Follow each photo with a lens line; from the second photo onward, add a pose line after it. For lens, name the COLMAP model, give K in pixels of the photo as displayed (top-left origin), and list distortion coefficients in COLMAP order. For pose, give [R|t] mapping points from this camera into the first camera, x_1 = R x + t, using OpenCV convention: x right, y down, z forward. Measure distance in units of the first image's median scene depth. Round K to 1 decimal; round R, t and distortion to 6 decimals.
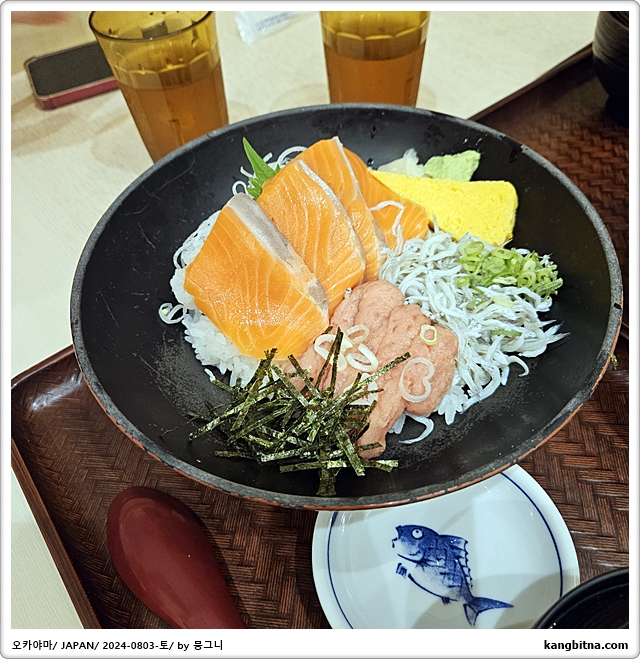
lens RADIAL K [[573.4, 0, 320.0], [0, 573.4, 329.5], [0, 0, 1]] dist [0.028232, -0.001361]
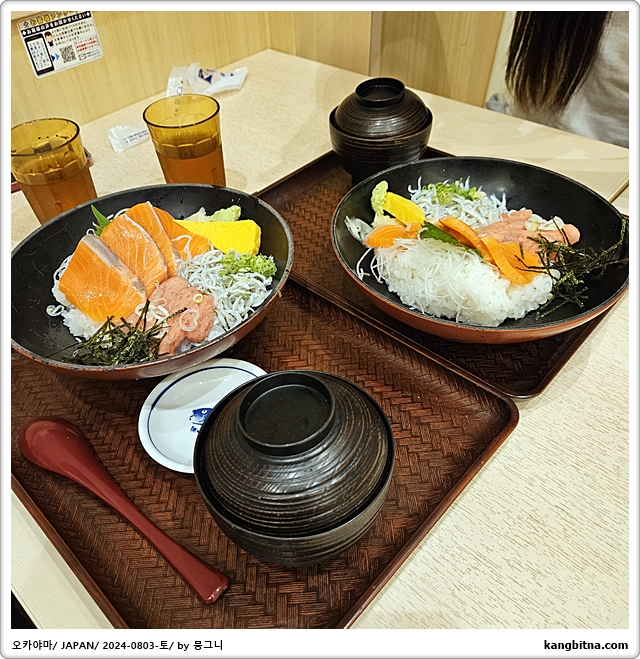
lens RADIAL K [[573.4, 0, 320.0], [0, 573.4, 329.5], [0, 0, 1]] dist [0.028232, -0.001361]
pose [[0.988180, -0.095936, 0.119568, 0.316941], [0.112351, 0.983883, -0.139111, 0.372528], [-0.104295, 0.150900, 0.983032, -0.760719]]
